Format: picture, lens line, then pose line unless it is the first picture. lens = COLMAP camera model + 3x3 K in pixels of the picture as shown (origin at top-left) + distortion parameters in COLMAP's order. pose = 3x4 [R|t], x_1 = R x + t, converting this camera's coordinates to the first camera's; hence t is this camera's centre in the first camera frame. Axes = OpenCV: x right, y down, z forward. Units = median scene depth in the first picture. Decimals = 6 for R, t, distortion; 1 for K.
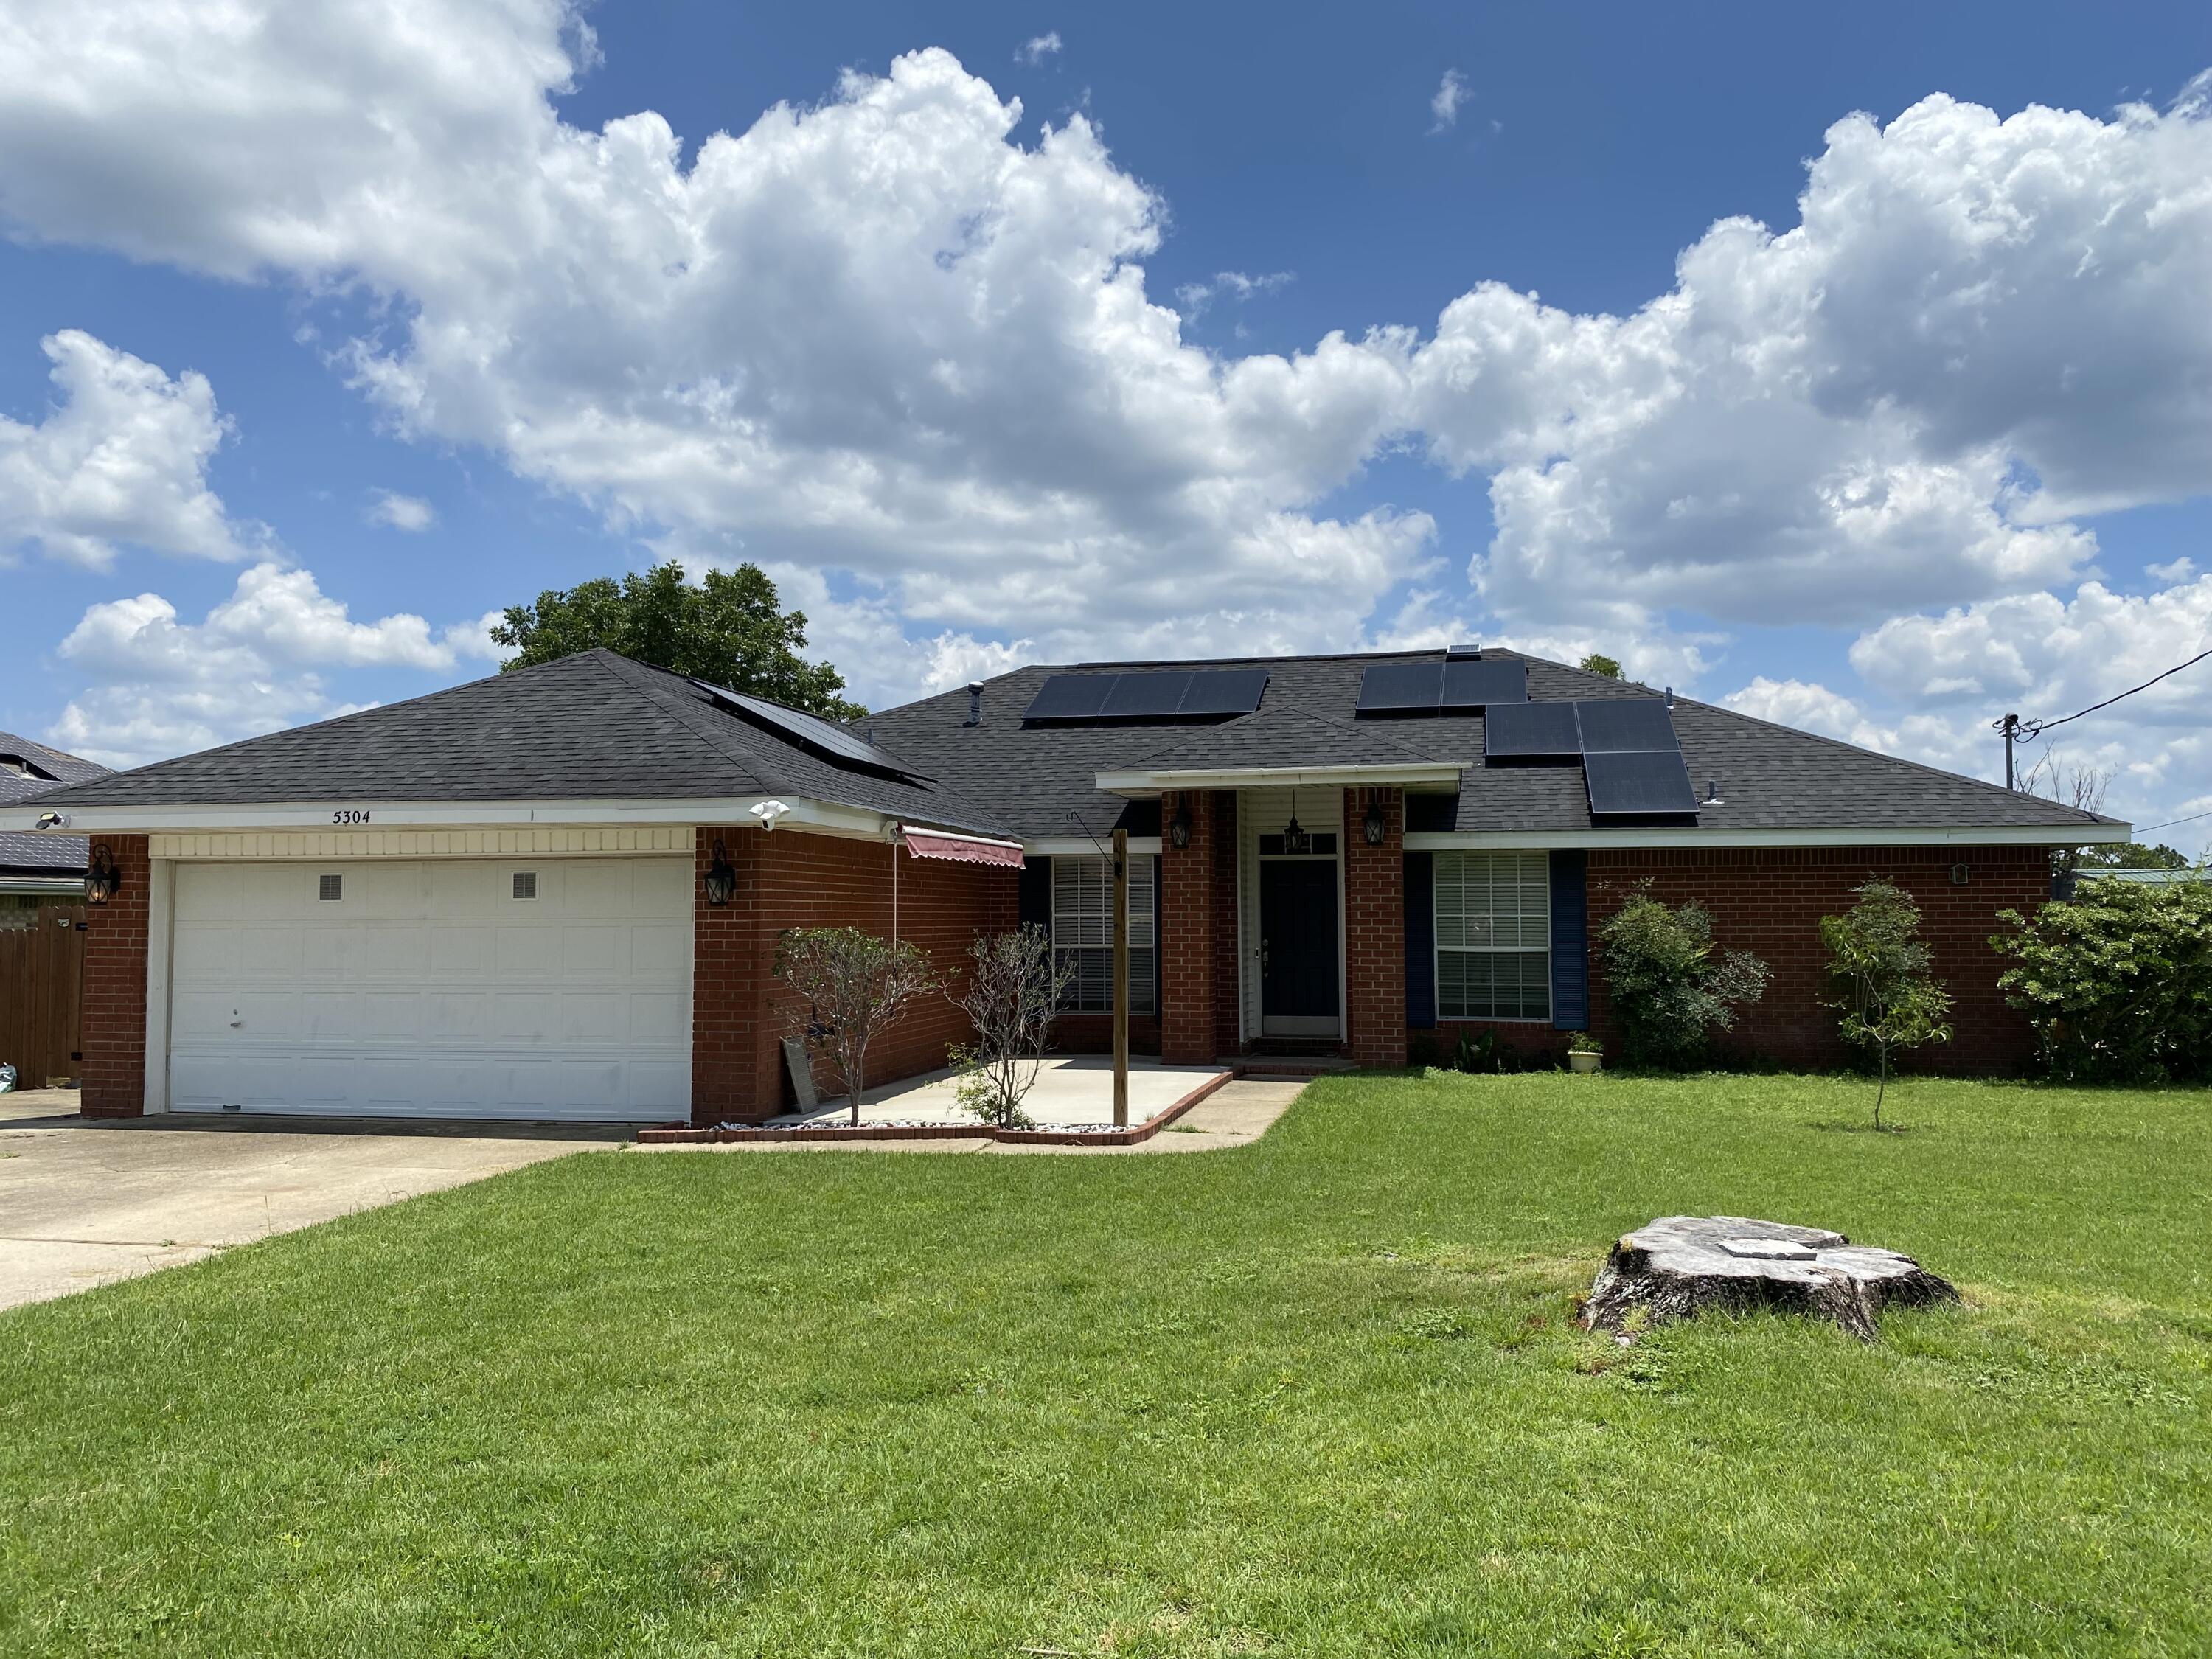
lens RADIAL K [[1671.0, 0, 1084.6], [0, 1671.0, 833.7], [0, 0, 1]] dist [0.175611, -0.338272]
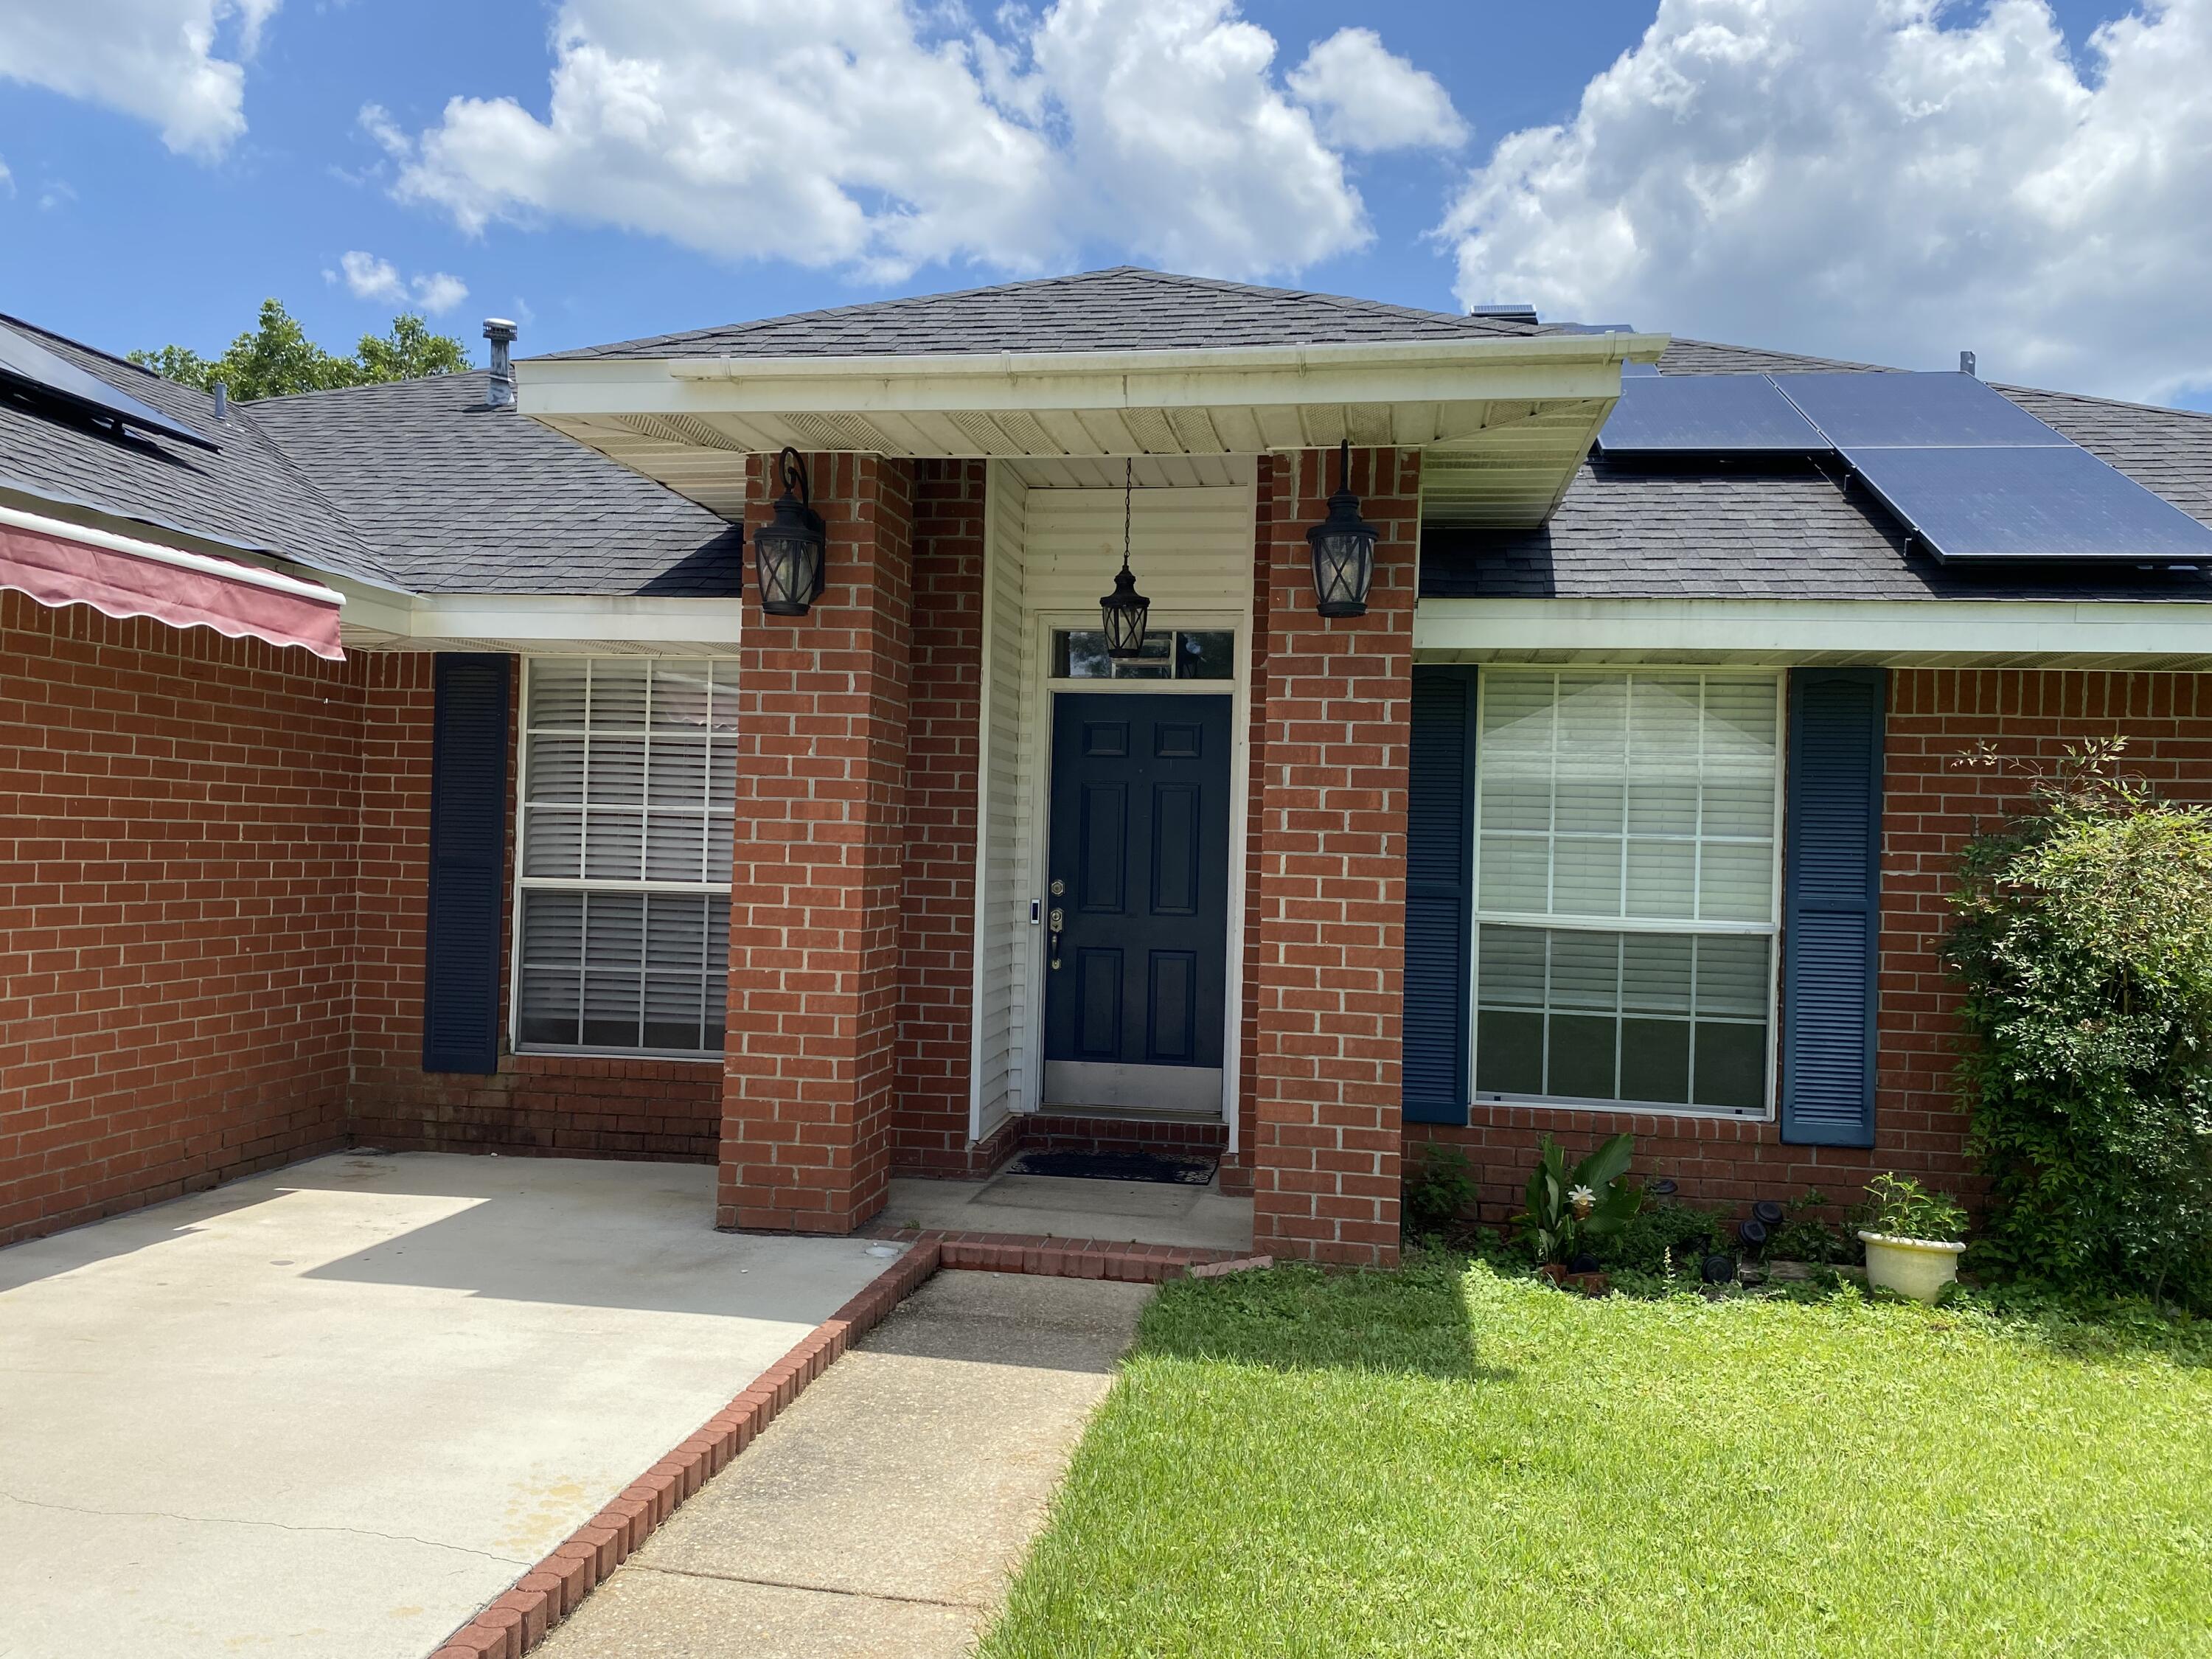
lens RADIAL K [[1689.7, 0, 1106.0], [0, 1689.7, 829.5], [0, 0, 1]] dist [0.081578, -0.114762]
pose [[0.997106, 0.032613, 0.068675, 0.100215], [-0.035417, 0.998572, 0.040006, 0.036589], [-0.067272, -0.042322, 0.996837, 0.639822]]
